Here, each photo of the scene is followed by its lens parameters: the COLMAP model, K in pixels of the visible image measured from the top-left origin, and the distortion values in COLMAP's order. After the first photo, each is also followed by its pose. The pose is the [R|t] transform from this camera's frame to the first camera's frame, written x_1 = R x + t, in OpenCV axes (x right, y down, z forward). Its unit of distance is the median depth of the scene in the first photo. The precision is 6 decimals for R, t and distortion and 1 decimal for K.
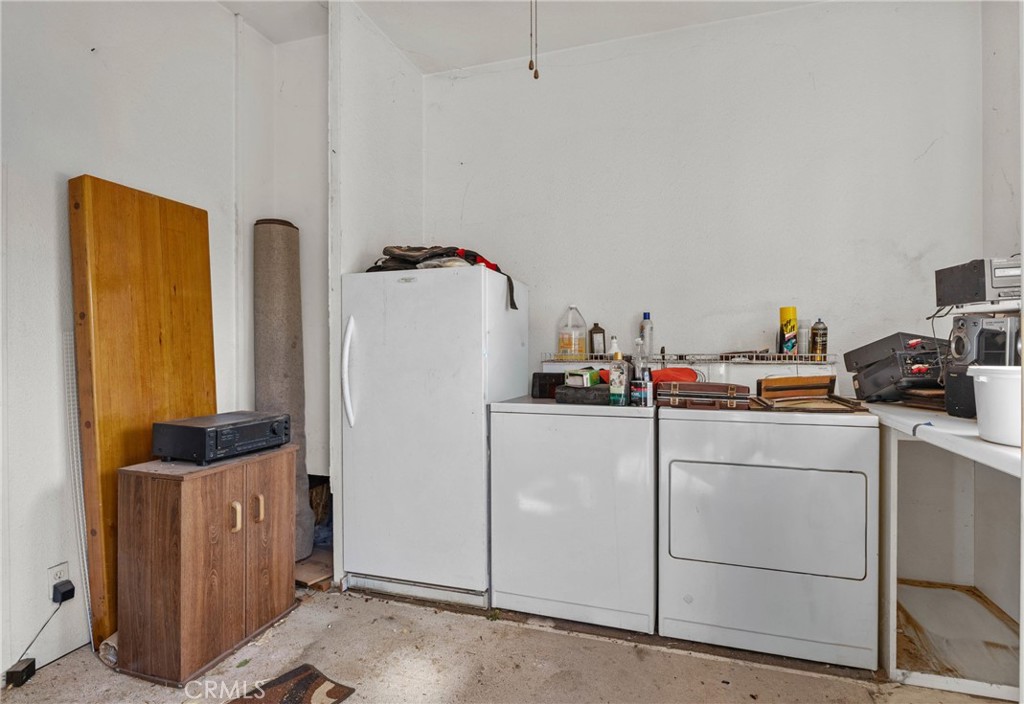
lens RADIAL K [[553.9, 0, 512.6], [0, 553.9, 352.1], [0, 0, 1]] dist [-0.003192, -0.000241]
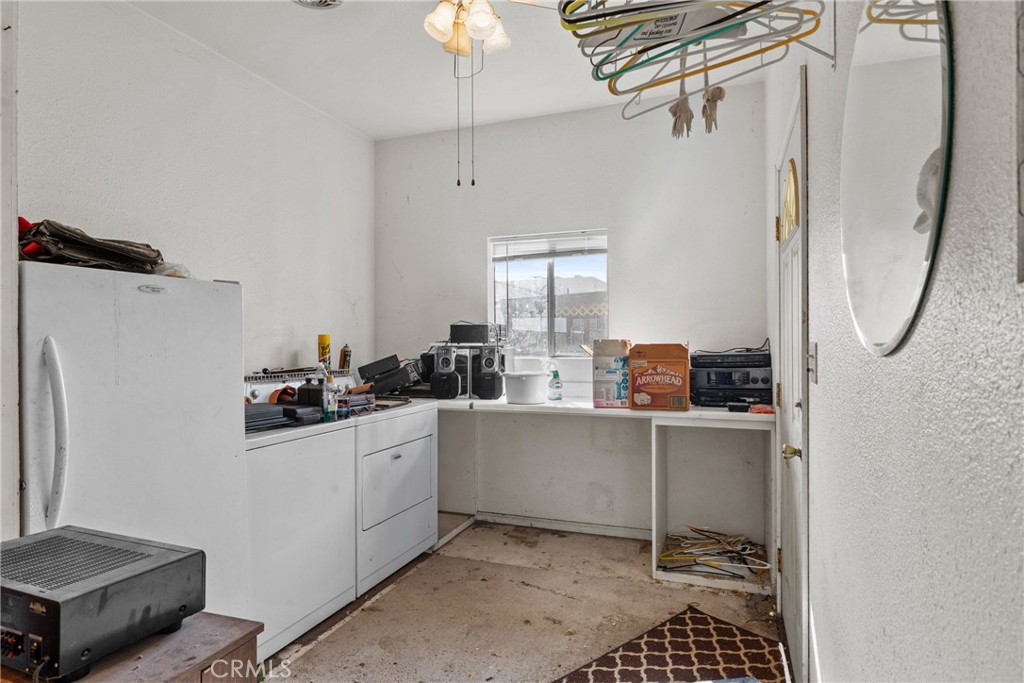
lens RADIAL K [[567.9, 0, 511.2], [0, 567.9, 341.9], [0, 0, 1]] dist [-0.000238, -0.000403]
pose [[0.026377, 0.001736, 0.999651, -0.986972], [0.011356, 0.999933, -0.002036, -0.063501], [-0.999588, 0.011406, 0.026355, 0.584956]]
